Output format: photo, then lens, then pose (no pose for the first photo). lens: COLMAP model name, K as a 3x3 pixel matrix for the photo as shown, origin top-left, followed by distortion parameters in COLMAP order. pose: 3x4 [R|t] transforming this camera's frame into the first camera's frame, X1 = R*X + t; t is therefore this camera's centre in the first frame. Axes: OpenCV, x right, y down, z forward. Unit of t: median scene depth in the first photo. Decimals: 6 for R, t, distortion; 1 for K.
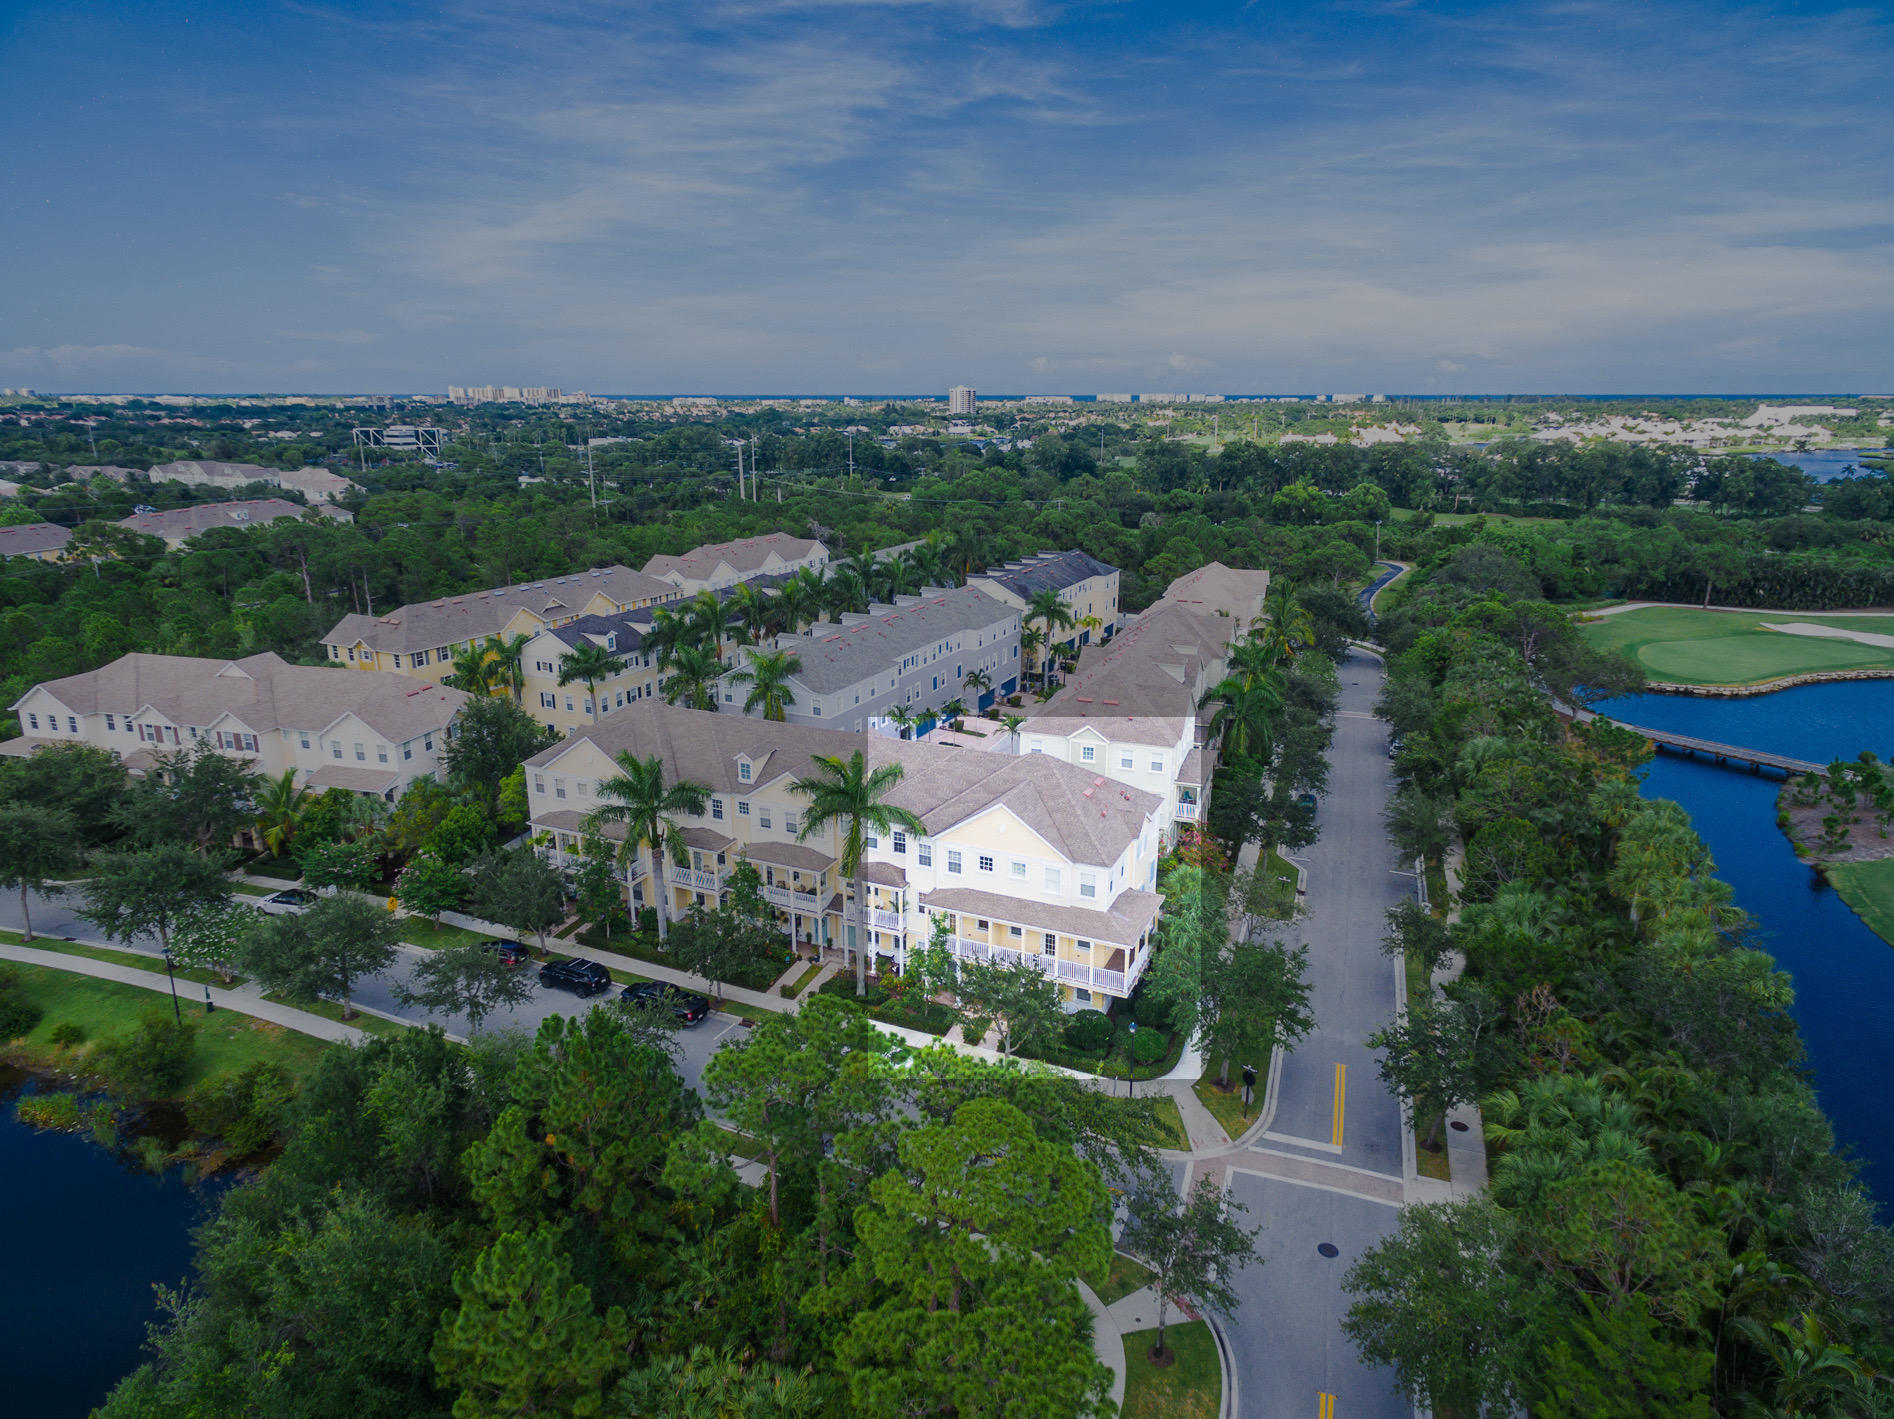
lens RADIAL K [[1117.0, 0, 953.6], [0, 1117.0, 716.9], [0, 0, 1]] dist [0.002455, 0.000506]
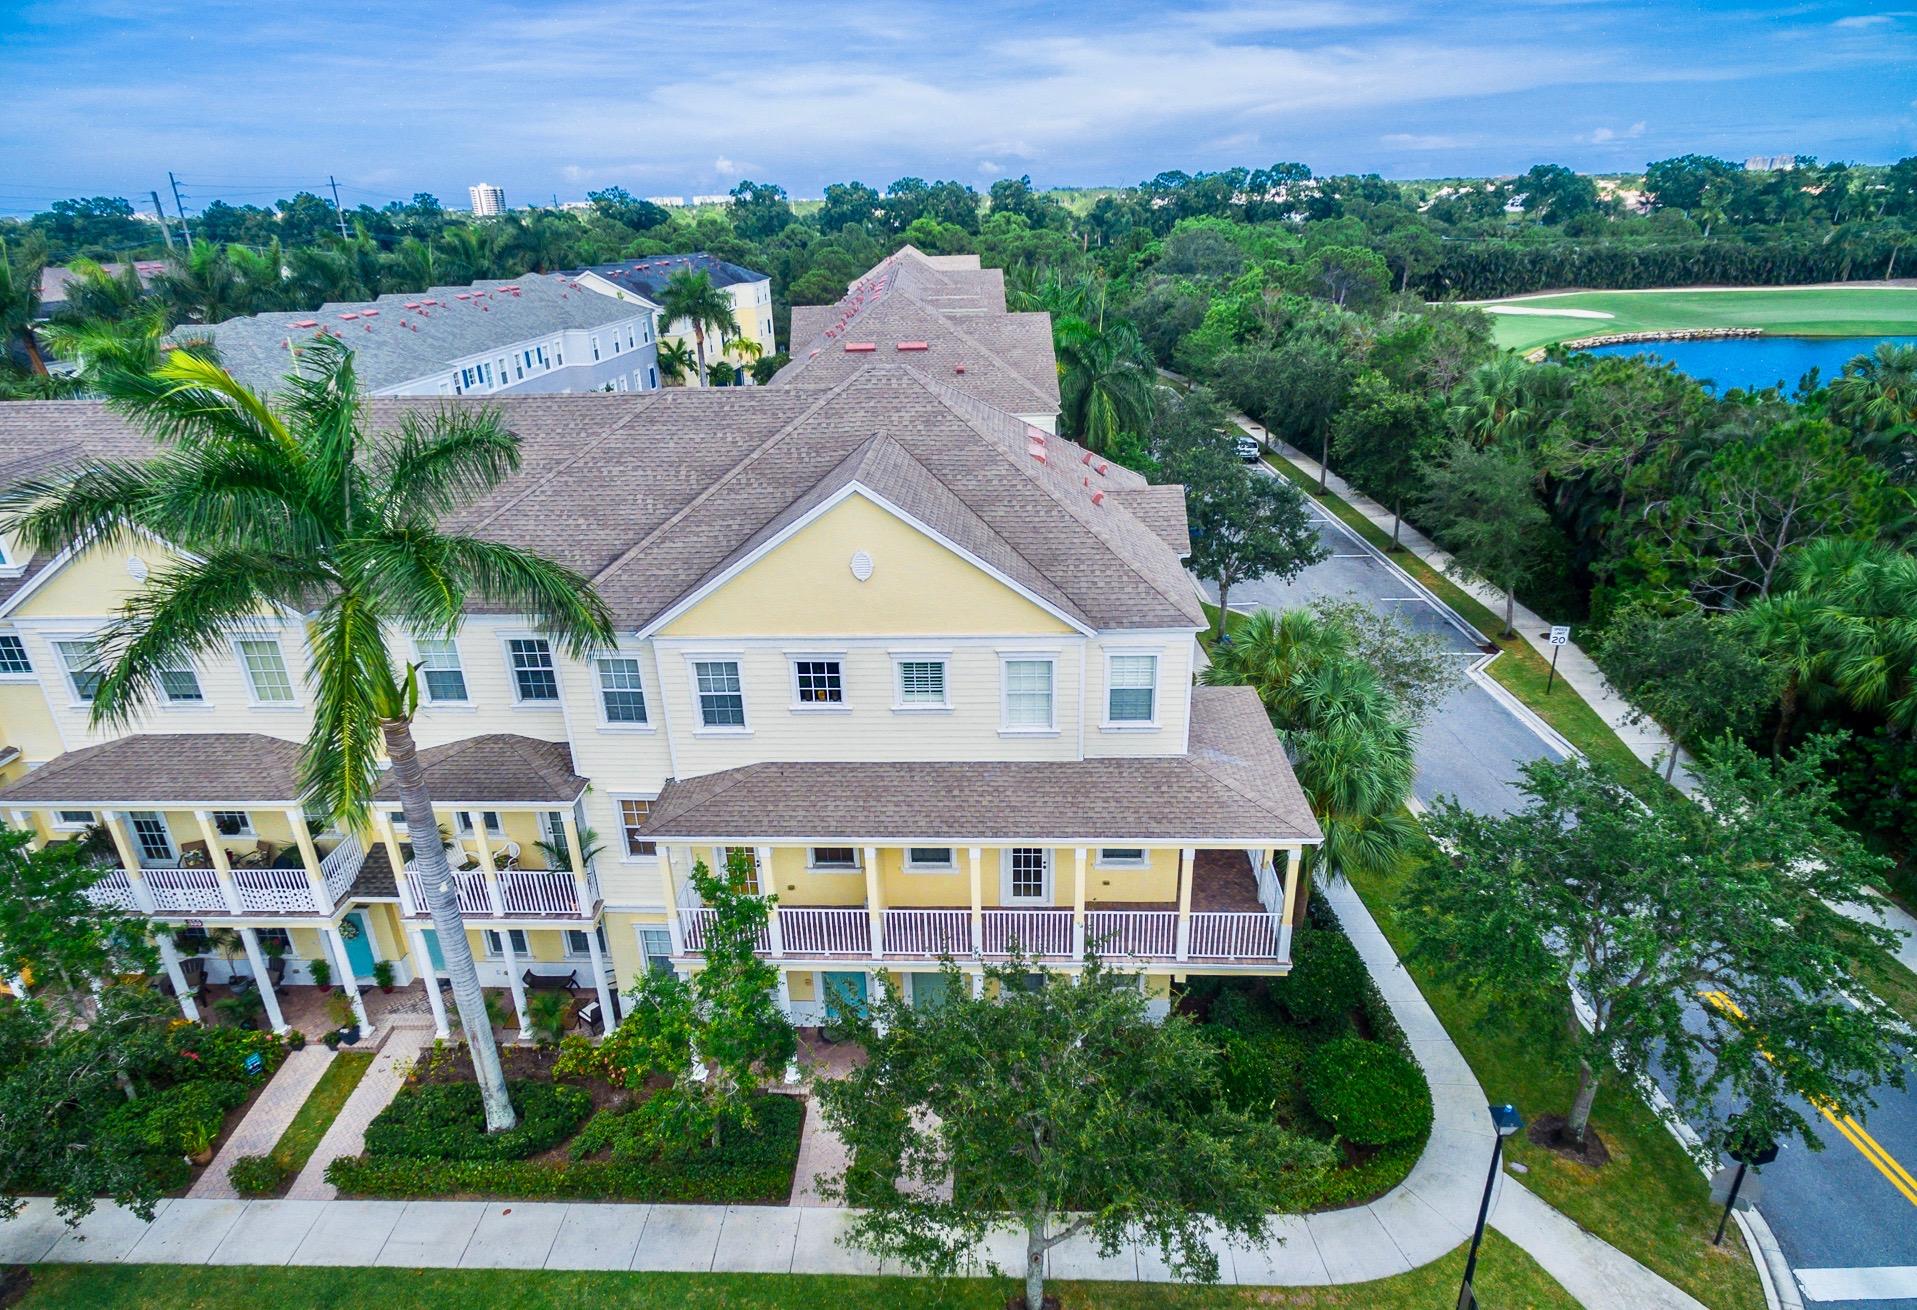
lens RADIAL K [[1105.0, 0, 957.9], [0, 1105.0, 716.8], [0, 0, 1]] dist [0.003982, -0.000765]
pose [[0.929454, -0.178823, 0.322705, -0.037163], [0.128933, 0.976969, 0.170024, 0.080583], [-0.345677, -0.116422, 0.931103, 0.600991]]
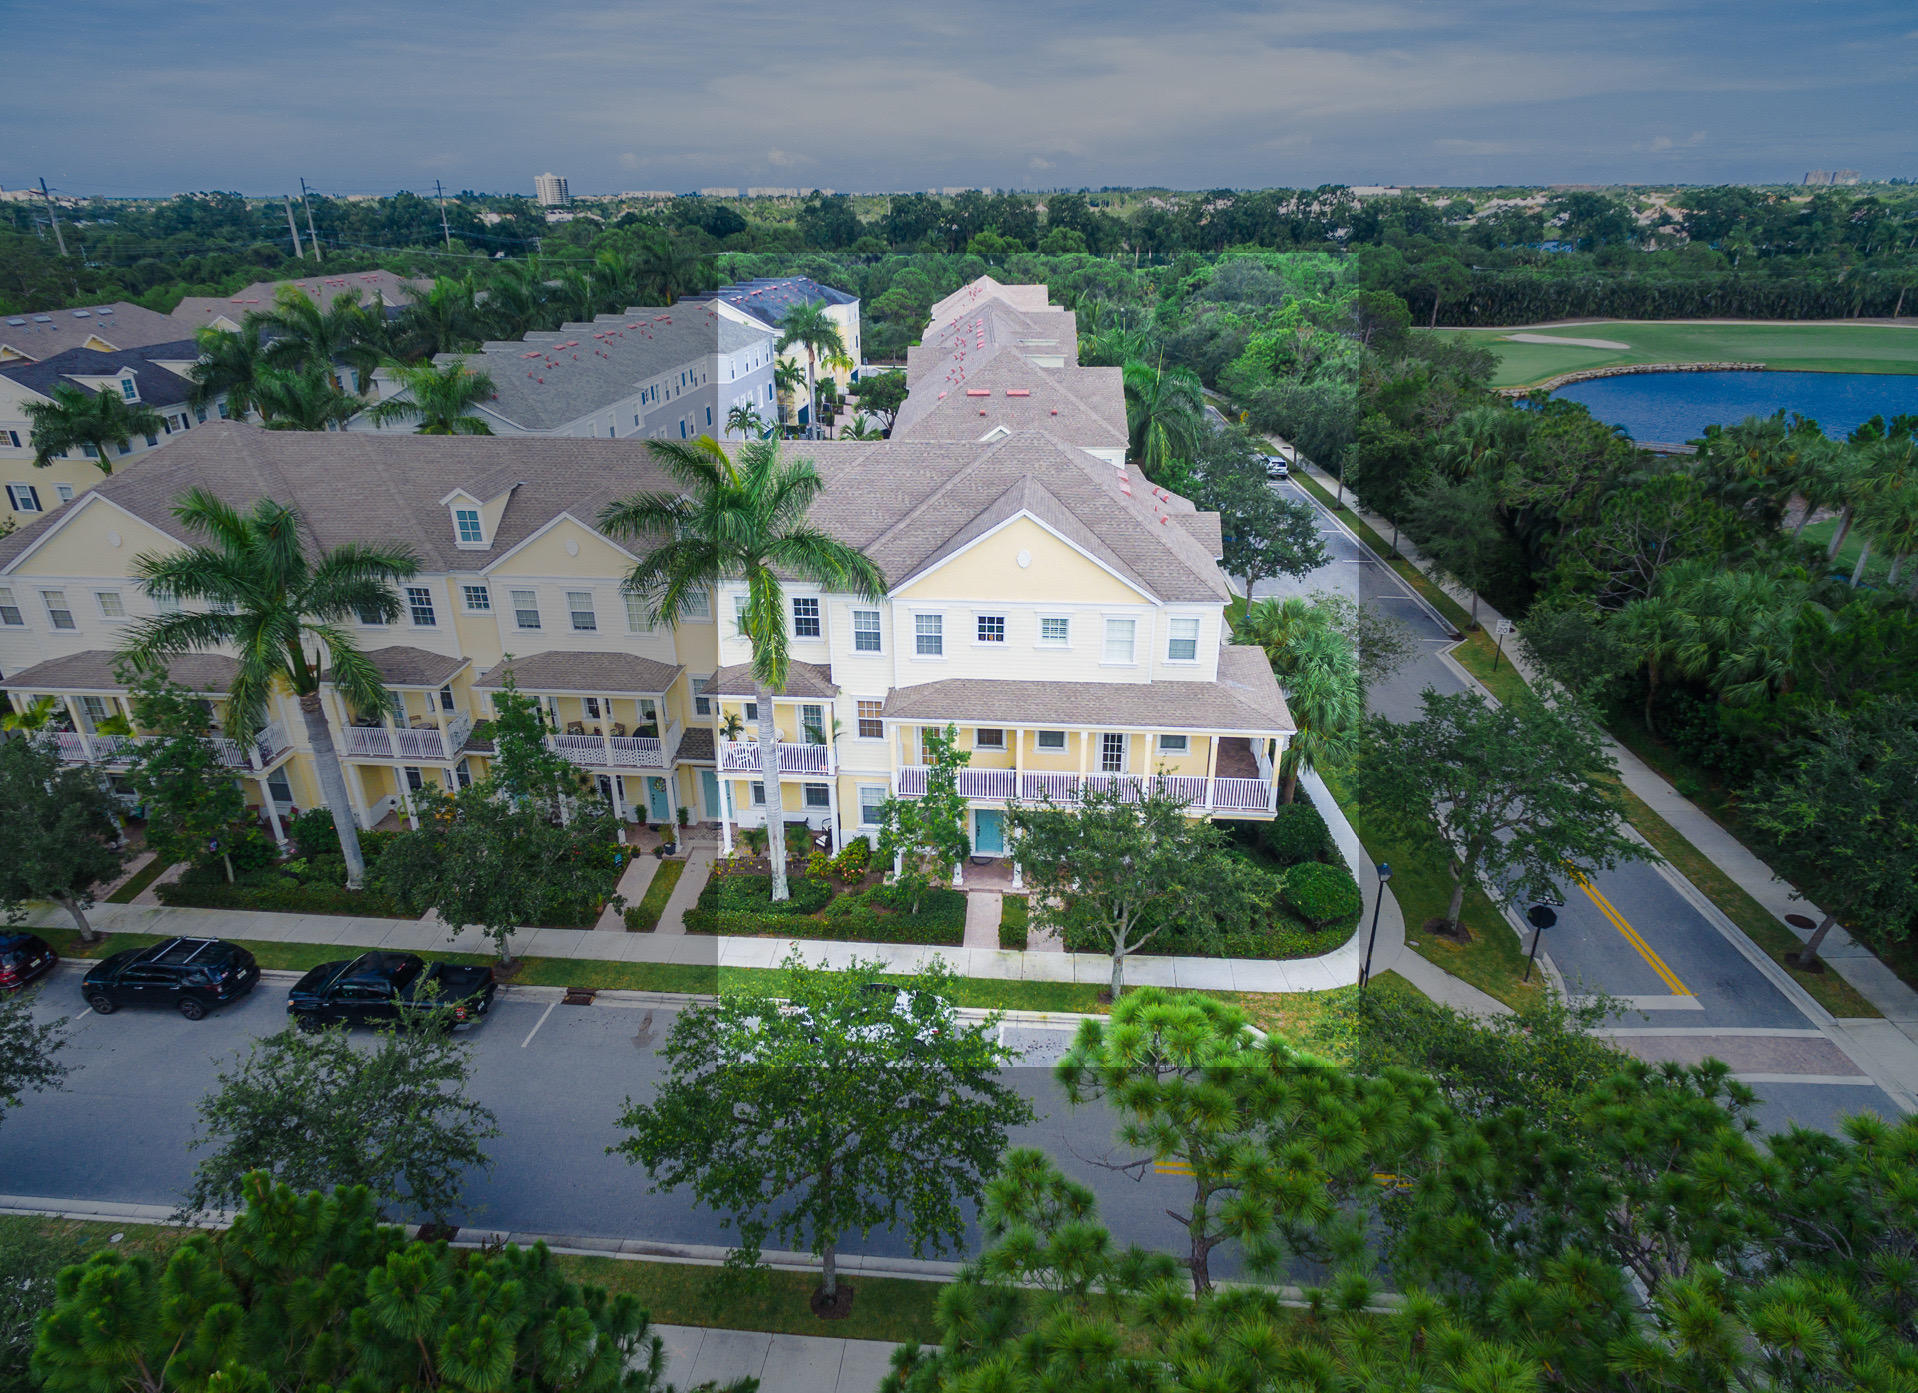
lens RADIAL K [[1109.9, 0, 959.0], [0, 1109.9, 696.5], [0, 0, 1]] dist [0.003296, 0.002083]
pose [[0.943340, -0.142614, 0.299617, -0.138082], [0.099222, 0.982852, 0.155426, 0.069126], [-0.316645, -0.116891, 0.941314, 0.433306]]
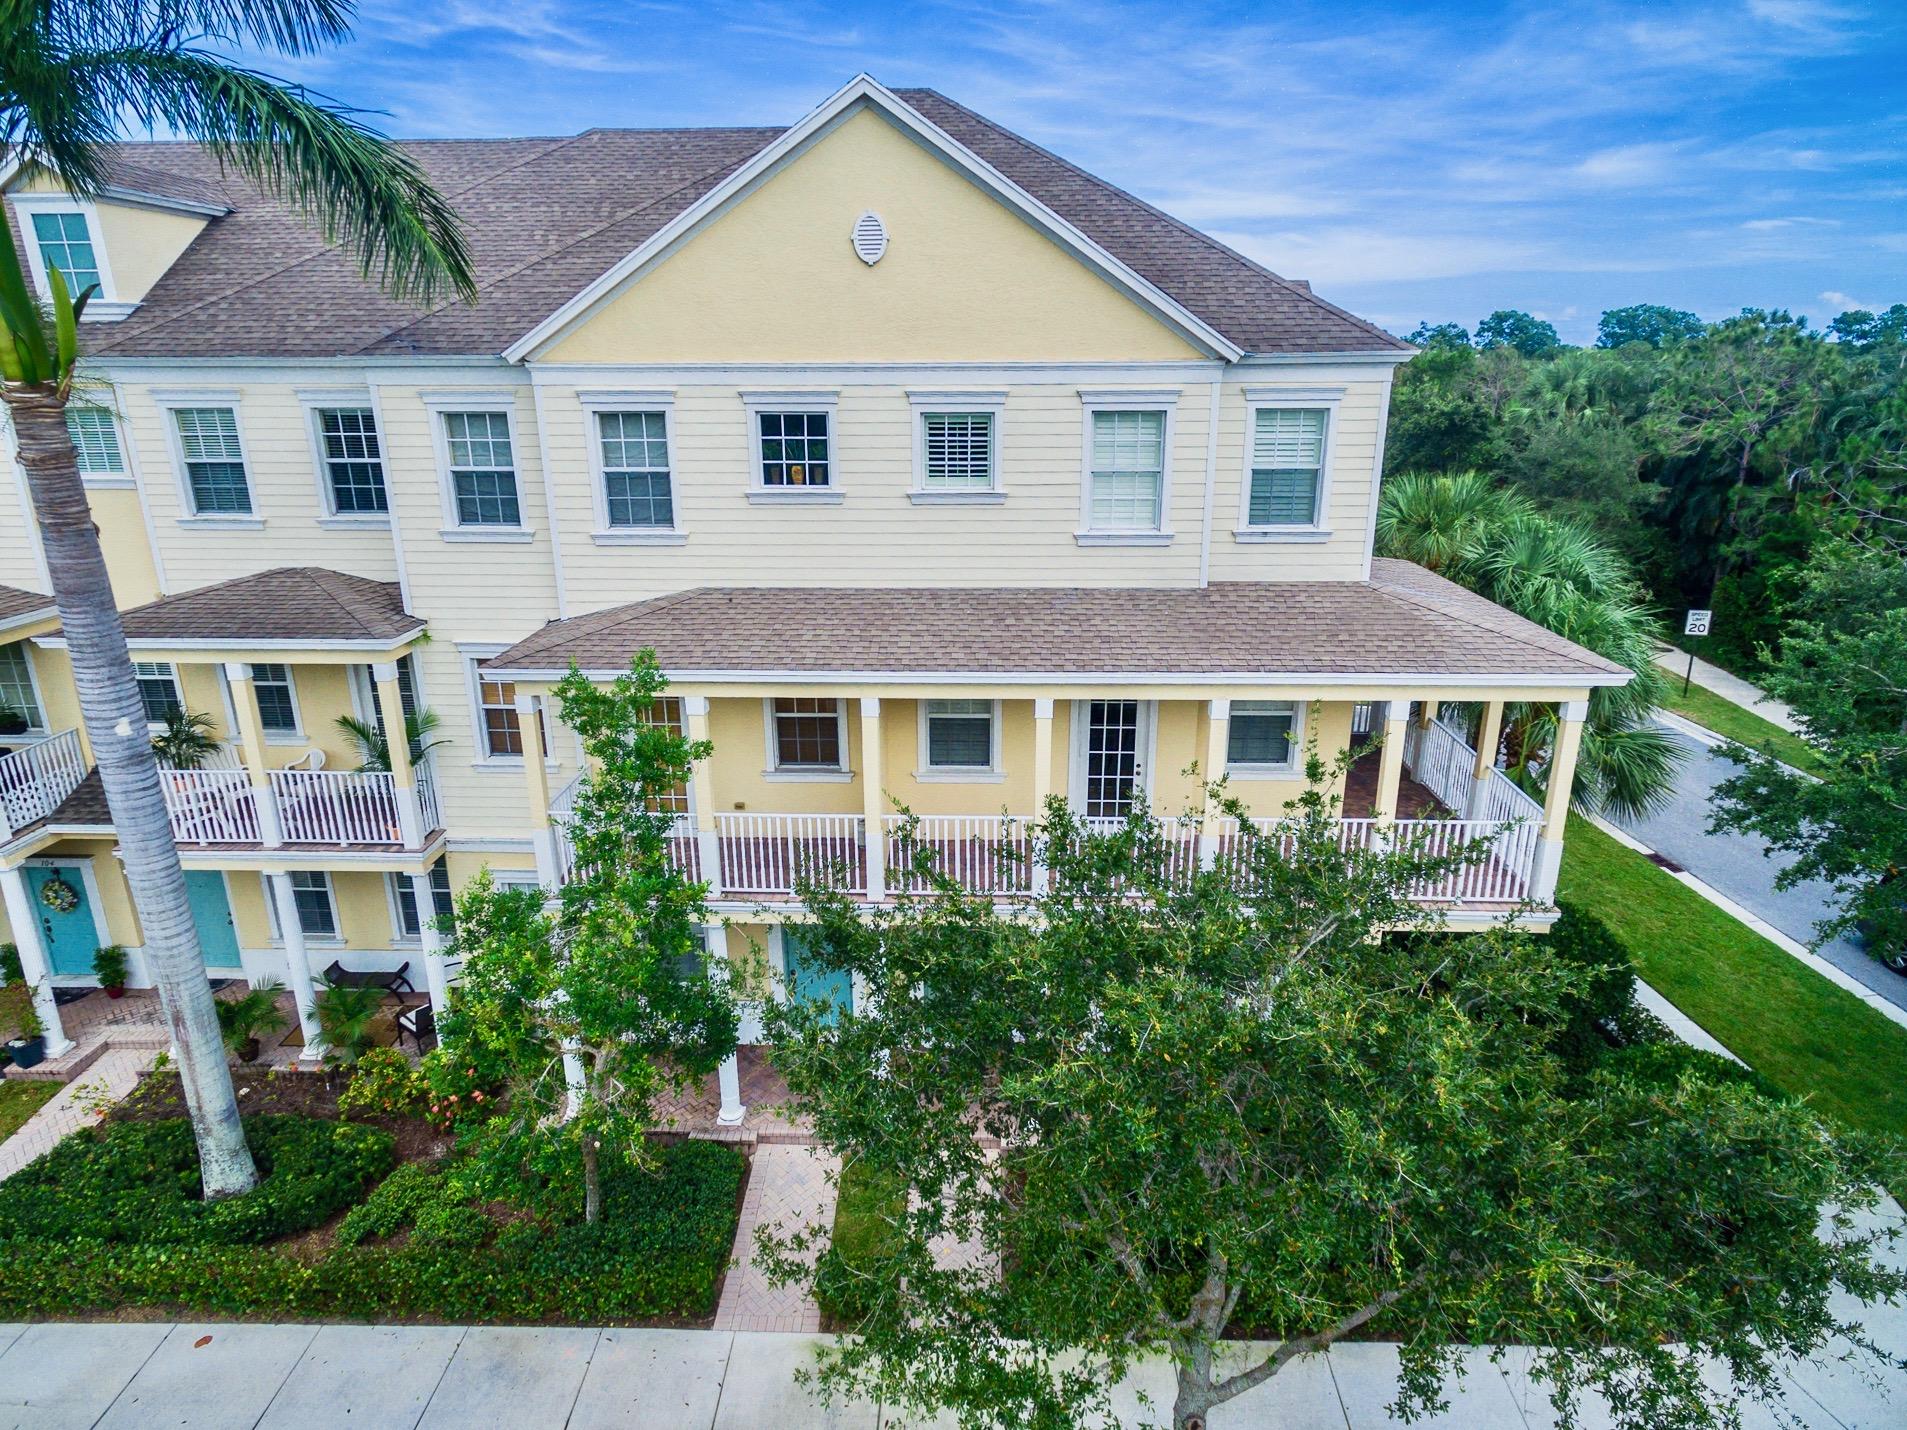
lens RADIAL K [[1107.3, 0, 960.4], [0, 1107.3, 713.6], [0, 0, 1]] dist [0.005427, 0.001478]
pose [[0.923699, -0.123112, 0.362800, -0.021959], [0.113418, 0.992388, 0.047990, 0.156058], [-0.365947, -0.003181, 0.930630, 0.706367]]
